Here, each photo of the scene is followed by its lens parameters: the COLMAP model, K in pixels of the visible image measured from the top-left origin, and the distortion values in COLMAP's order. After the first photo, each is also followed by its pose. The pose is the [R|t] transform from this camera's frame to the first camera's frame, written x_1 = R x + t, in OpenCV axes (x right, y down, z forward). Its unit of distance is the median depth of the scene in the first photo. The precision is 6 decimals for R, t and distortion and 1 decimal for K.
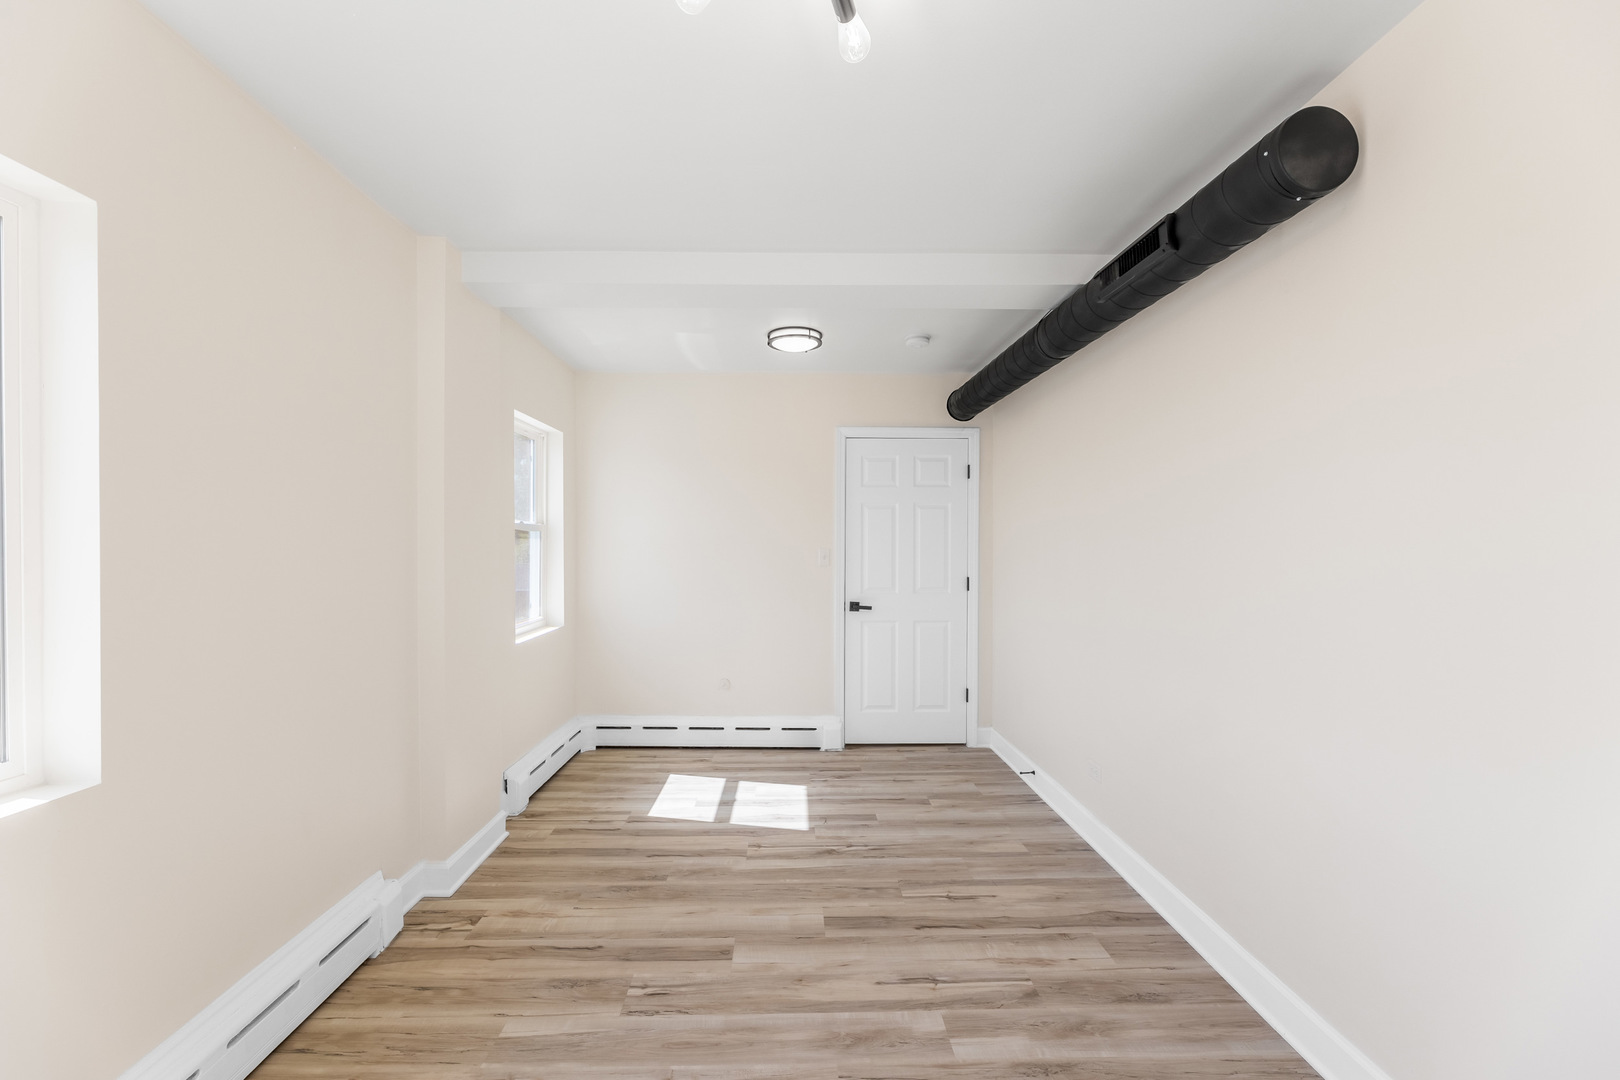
lens RADIAL K [[650.9, 0, 805.2], [0, 650.9, 544.5], [0, 0, 1]] dist [-0.001989, 0.000033]
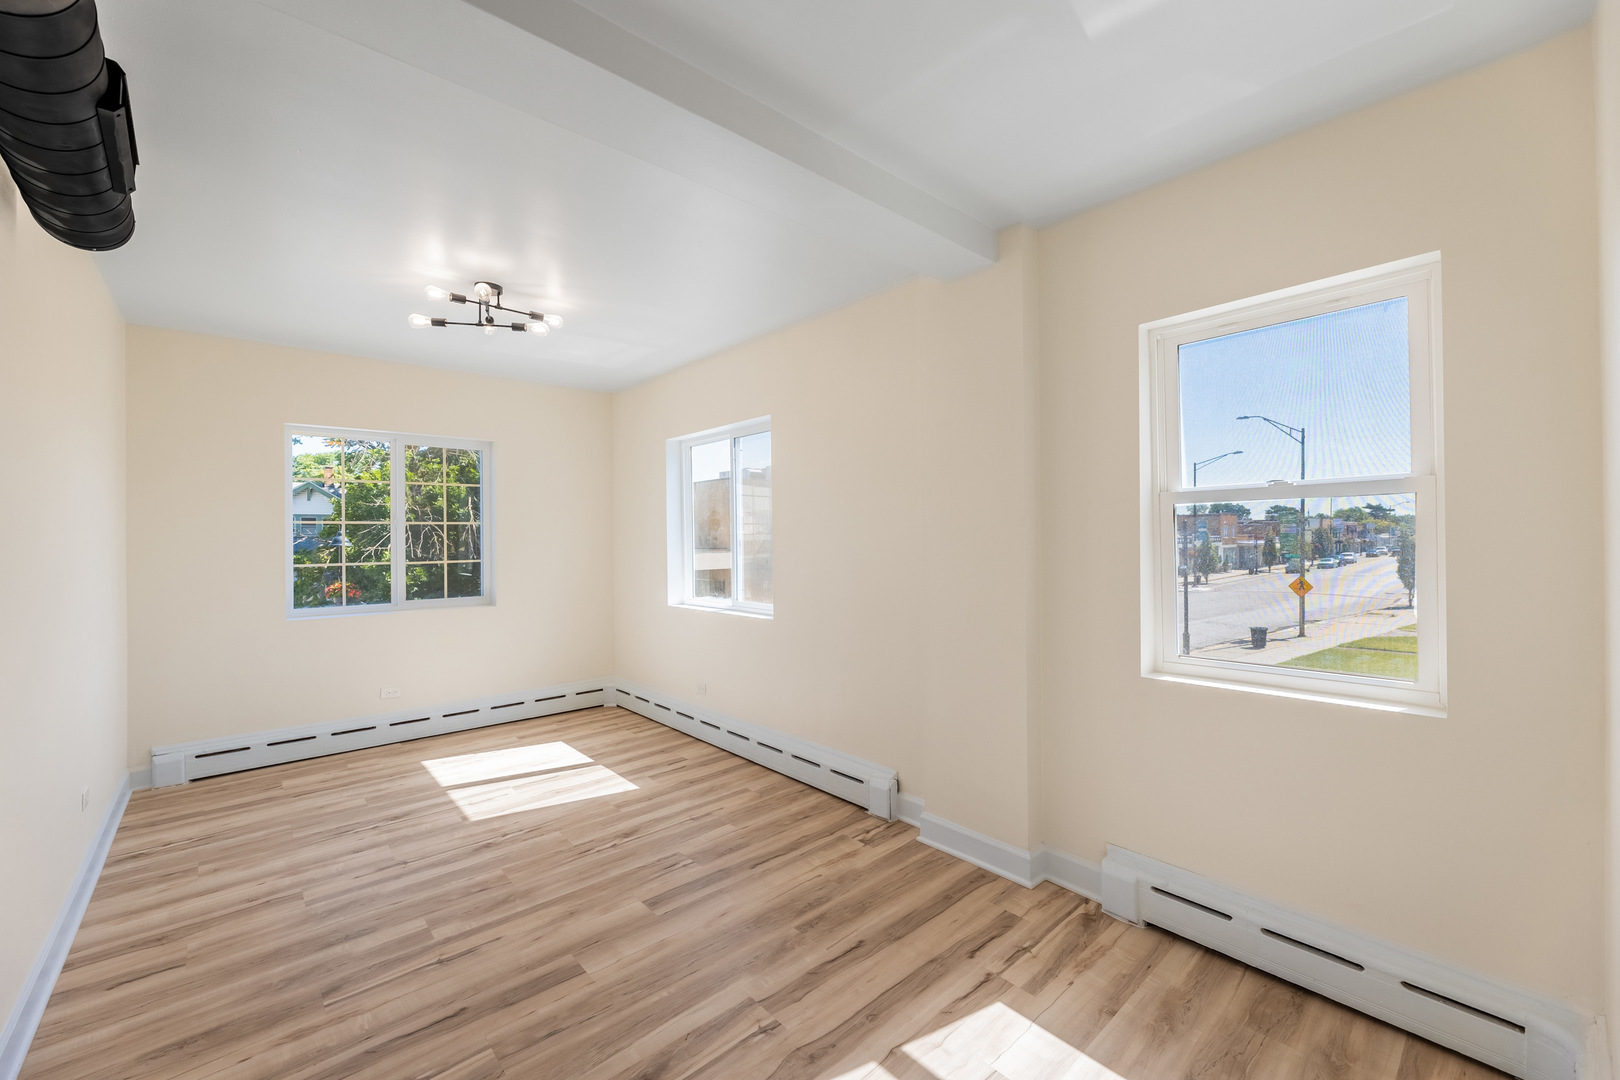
lens RADIAL K [[650.9, 0, 810.6], [0, 650.9, 536.6], [0, 0, 1]] dist [-0.001989, 0.000033]
pose [[-0.760220, 0.008683, -0.649608, 0.370569], [0.011534, 0.999933, -0.000132, 0.004302], [0.649564, -0.007592, -0.760269, 1.930573]]
